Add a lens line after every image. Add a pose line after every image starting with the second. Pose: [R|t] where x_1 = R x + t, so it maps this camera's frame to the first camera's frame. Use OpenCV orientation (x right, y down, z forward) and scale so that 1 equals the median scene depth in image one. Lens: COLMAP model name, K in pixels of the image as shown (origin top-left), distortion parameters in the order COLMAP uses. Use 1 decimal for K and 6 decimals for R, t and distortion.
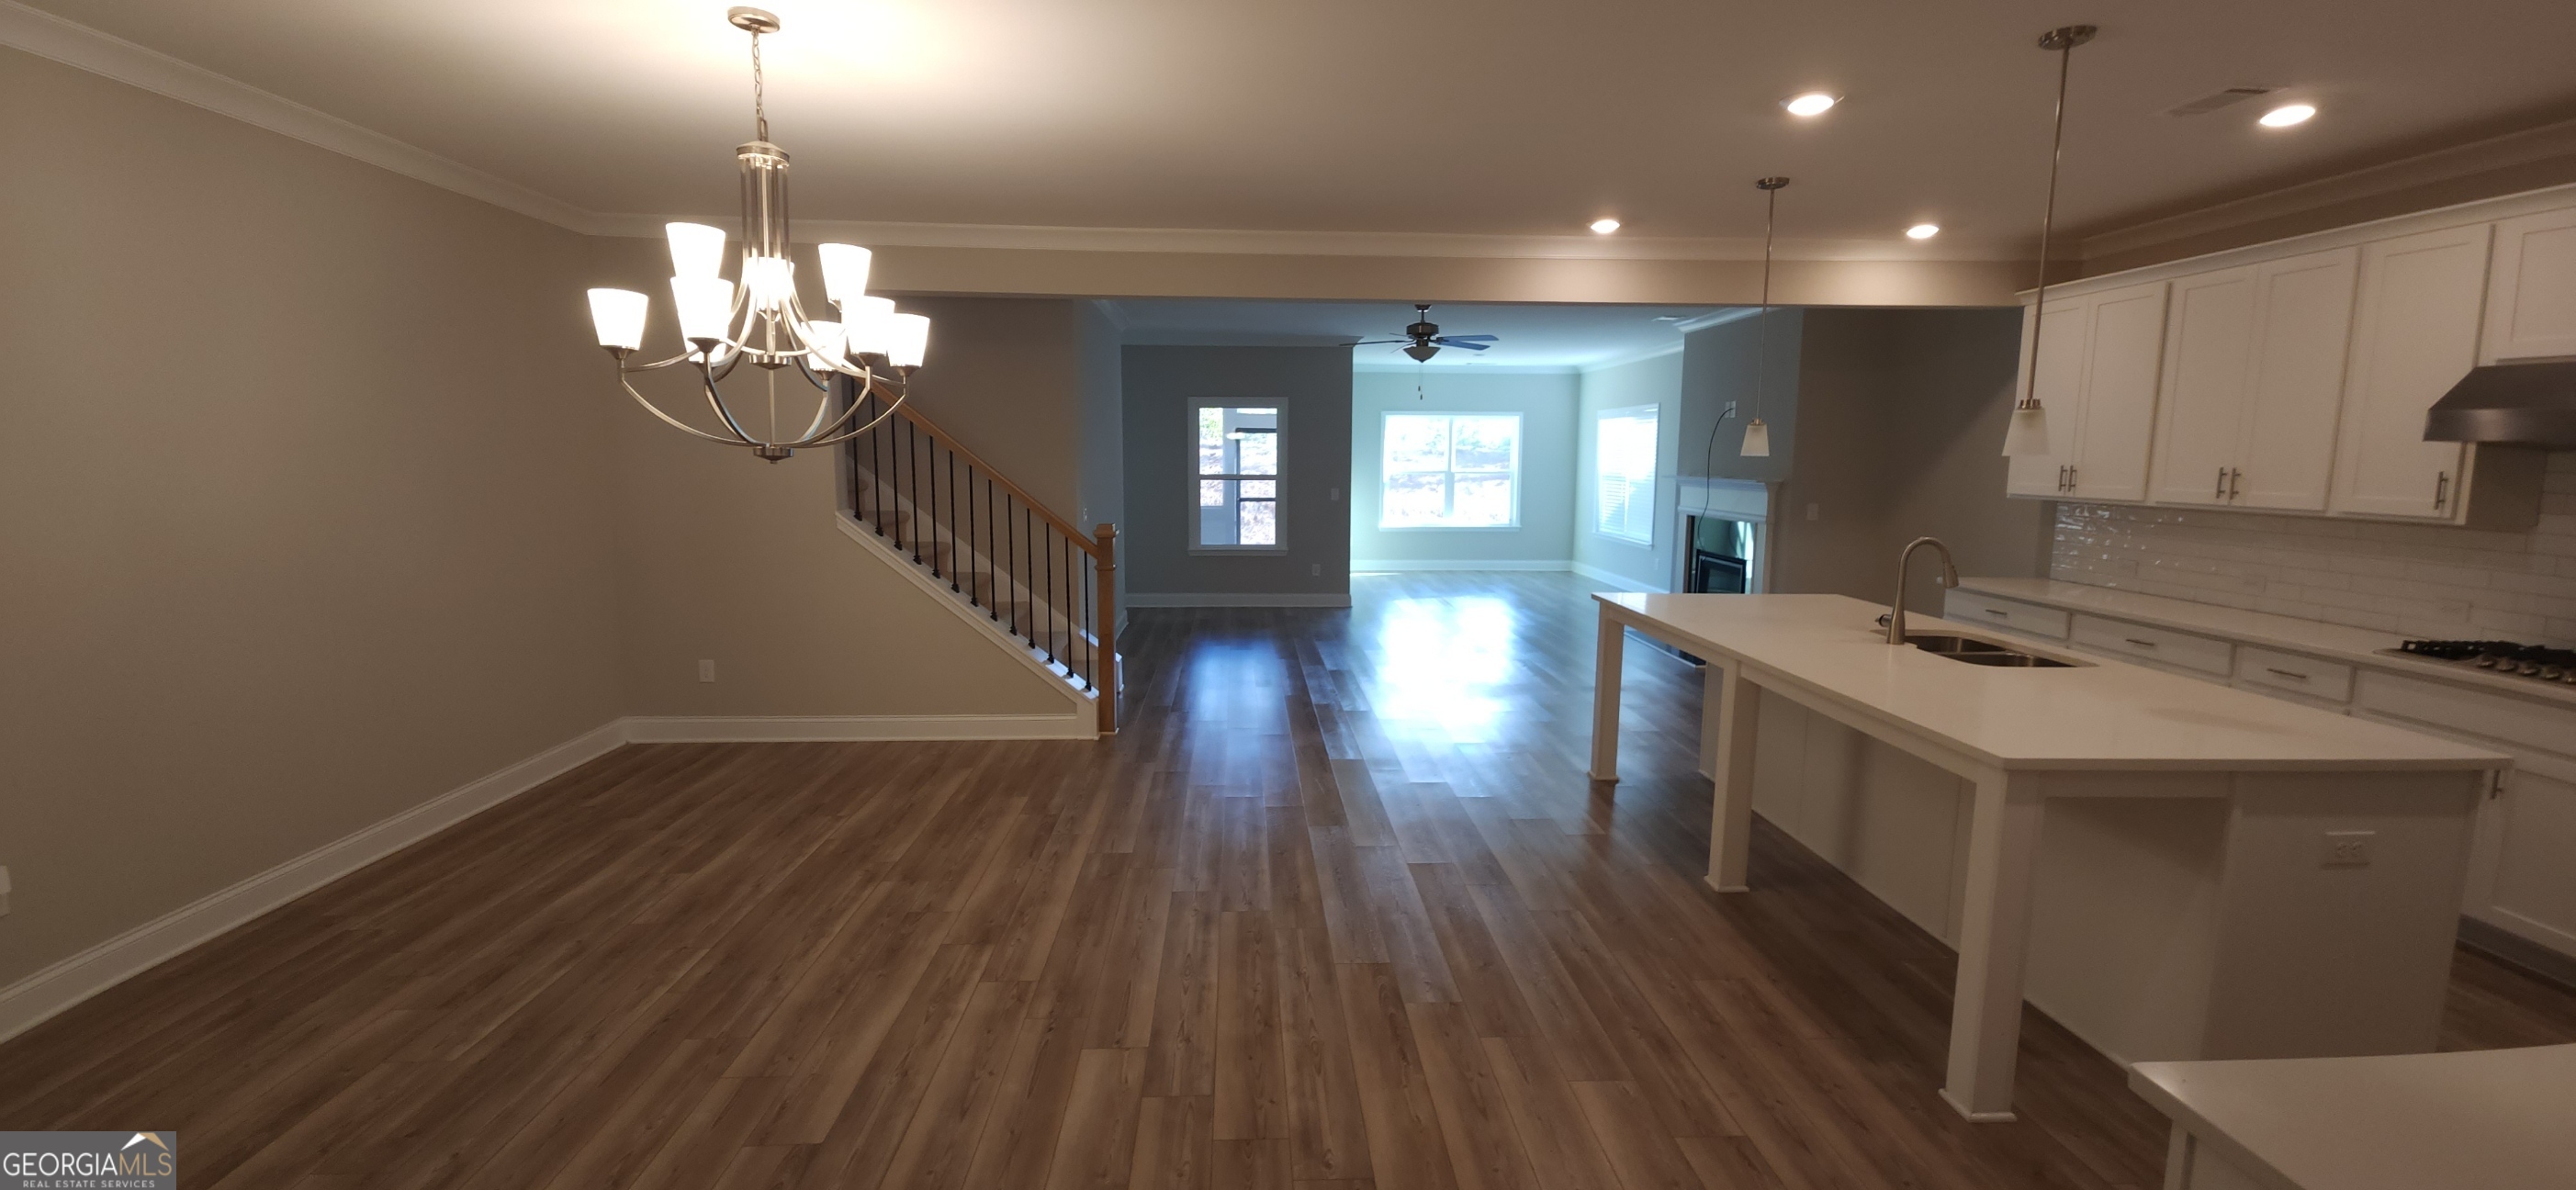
lens RADIAL K [[1037.7, 0, 1287.7], [0, 1037.7, 594.4], [0, 0, 1]] dist [0.000966, 0.000025]
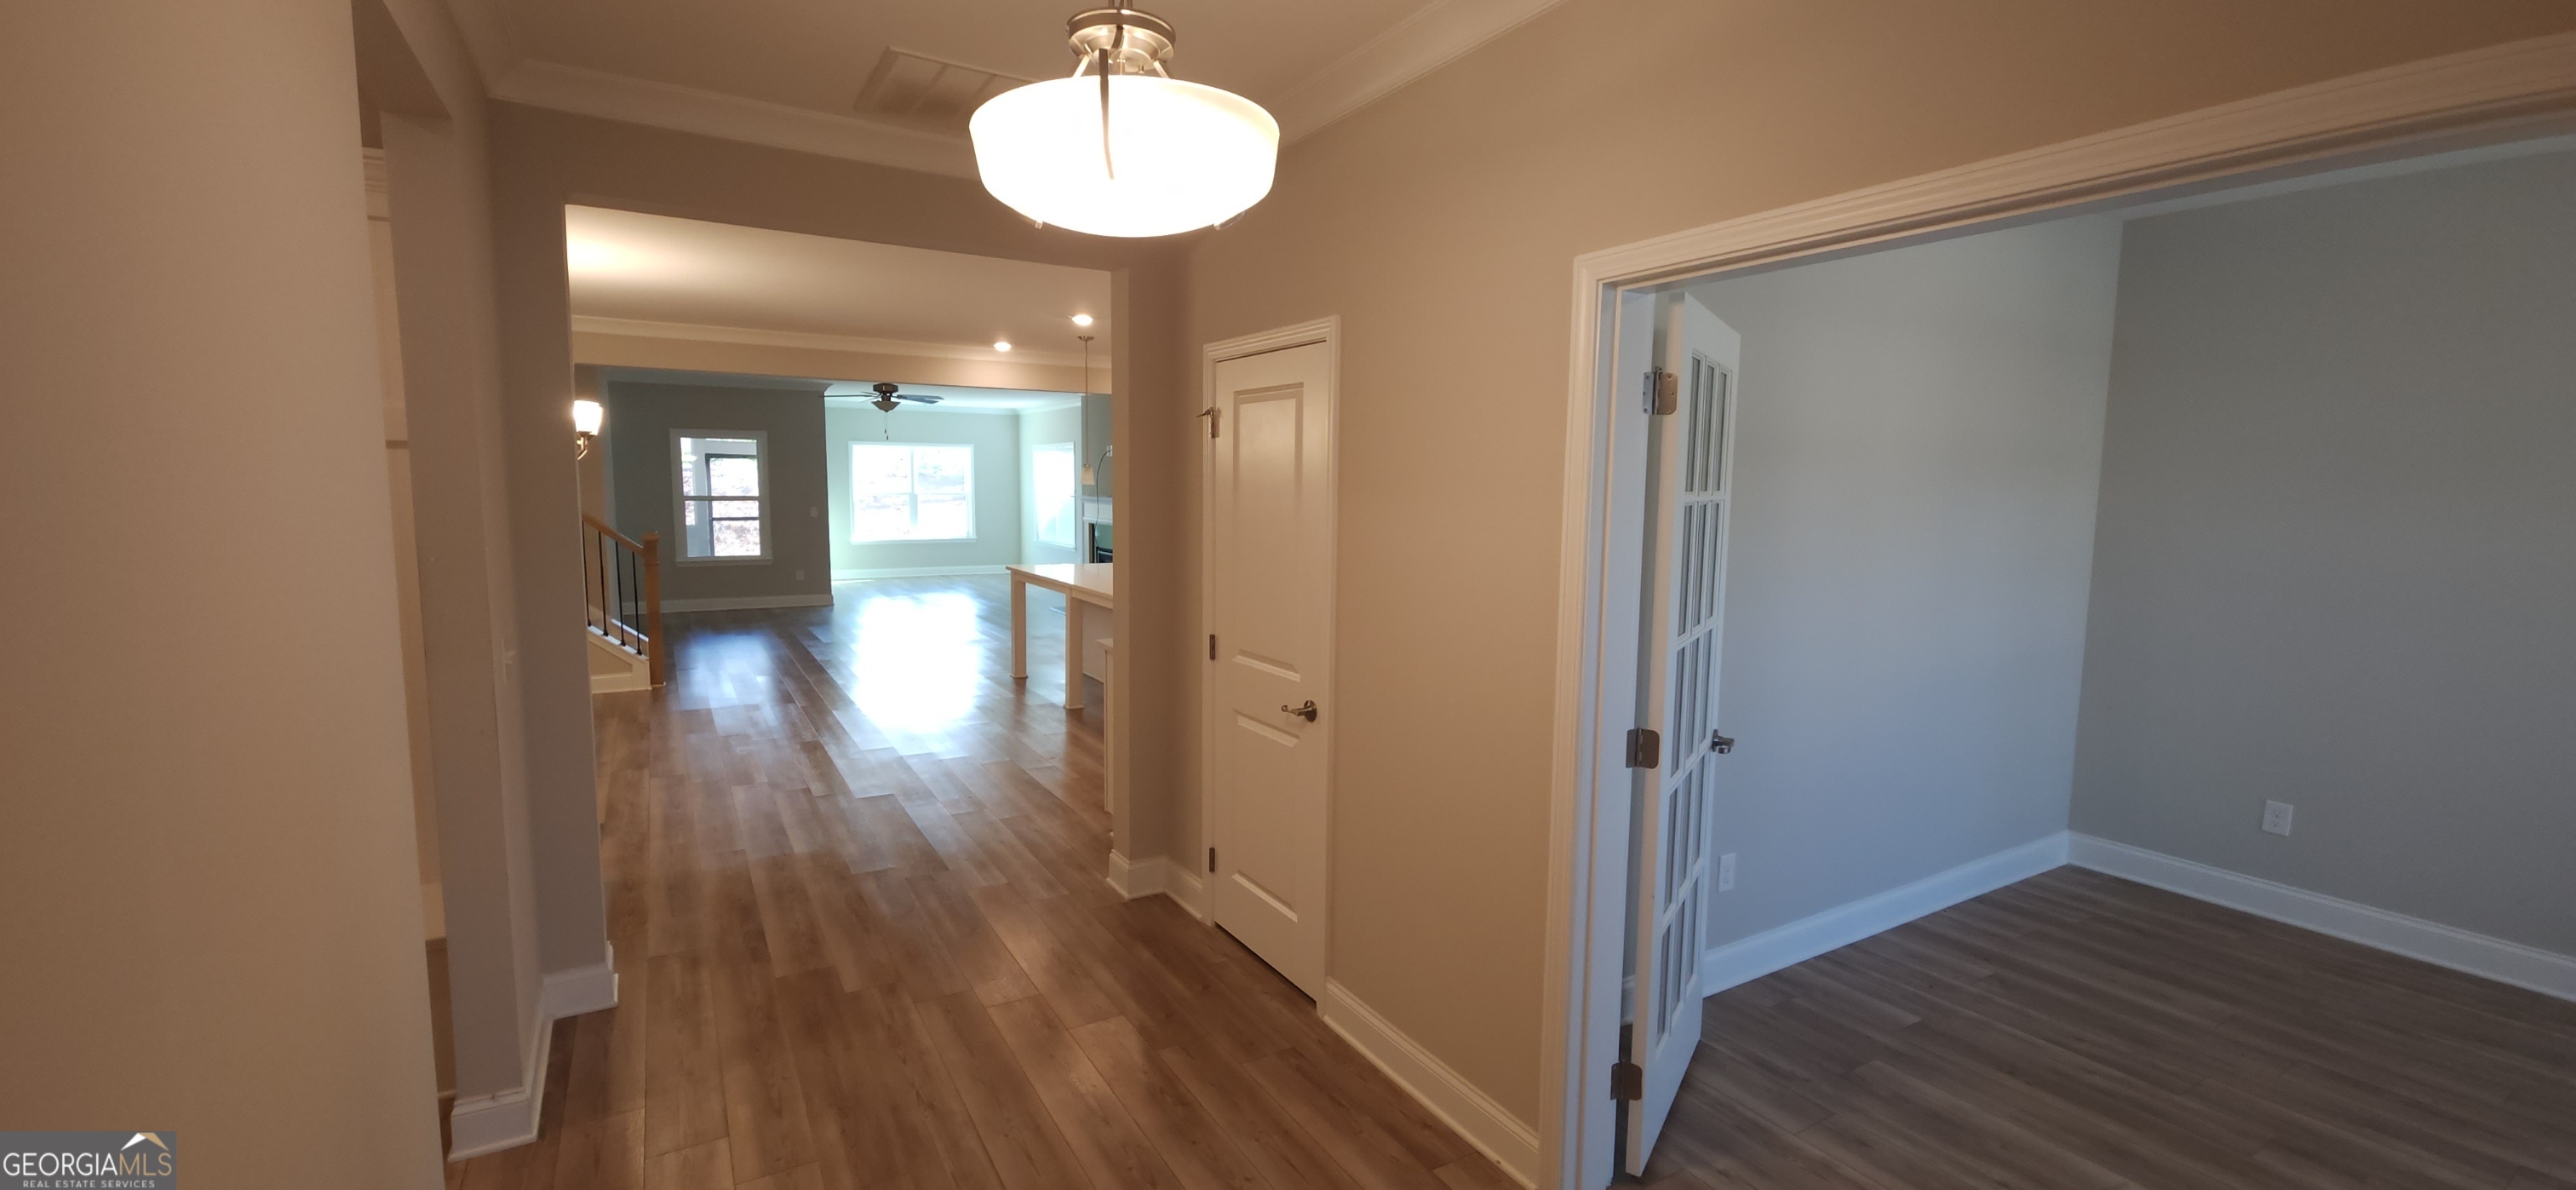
lens RADIAL K [[1038.0, 0, 1299.0], [0, 1038.0, 595.6], [0, 0, 1]] dist [0.000966, 0.000025]
pose [[0.873765, -0.050393, 0.483730, -0.047953], [0.060086, 0.998183, -0.004549, 0.038056], [-0.482622, 0.033040, 0.875206, -0.308576]]
